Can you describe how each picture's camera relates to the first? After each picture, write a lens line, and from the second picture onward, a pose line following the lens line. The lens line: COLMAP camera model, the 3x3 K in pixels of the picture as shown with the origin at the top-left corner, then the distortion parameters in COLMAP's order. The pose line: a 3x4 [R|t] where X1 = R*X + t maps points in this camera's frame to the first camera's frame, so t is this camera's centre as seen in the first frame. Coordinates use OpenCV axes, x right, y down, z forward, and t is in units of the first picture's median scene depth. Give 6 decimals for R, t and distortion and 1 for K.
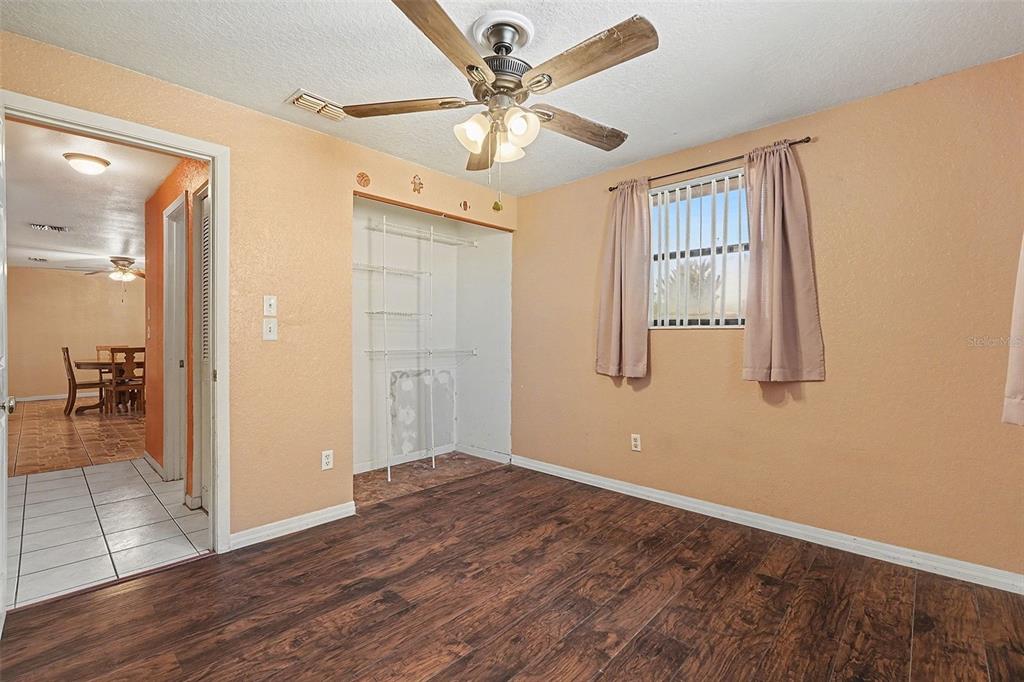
lens RADIAL K [[457.9, 0, 504.5], [0, 457.9, 341.1], [0, 0, 1]] dist [-0.009360, 0.001961]
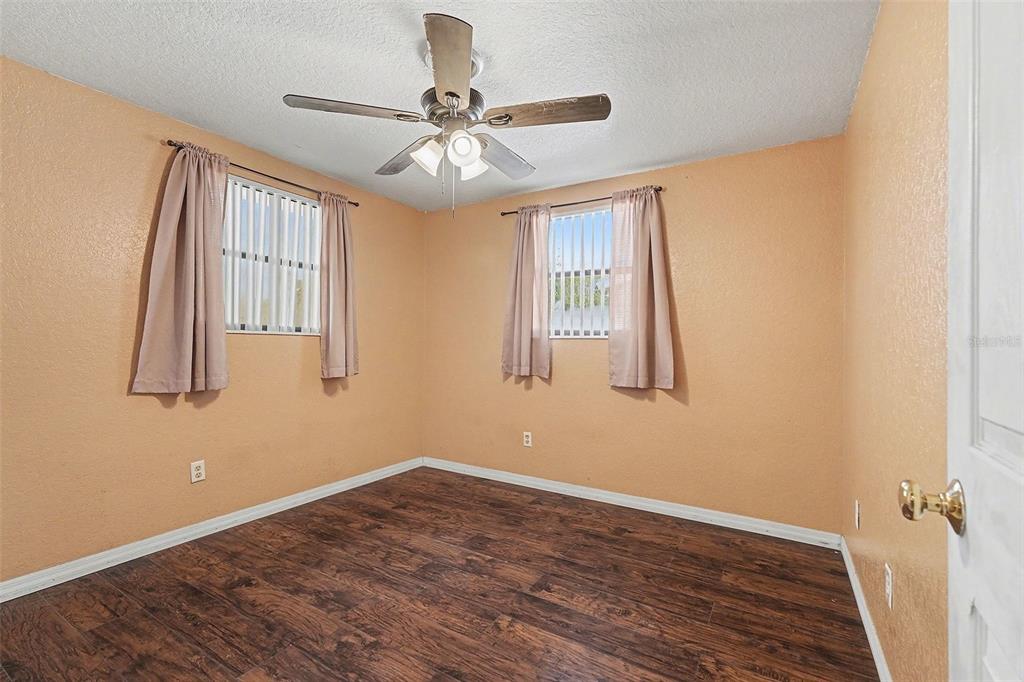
lens RADIAL K [[457.9, 0, 504.3], [0, 457.9, 342.0], [0, 0, 1]] dist [-0.009360, 0.001961]
pose [[-0.221458, 0.007302, 0.975143, -0.857315], [-0.002382, 0.999965, -0.008029, -0.003350], [-0.975167, -0.004101, -0.221433, 0.893684]]
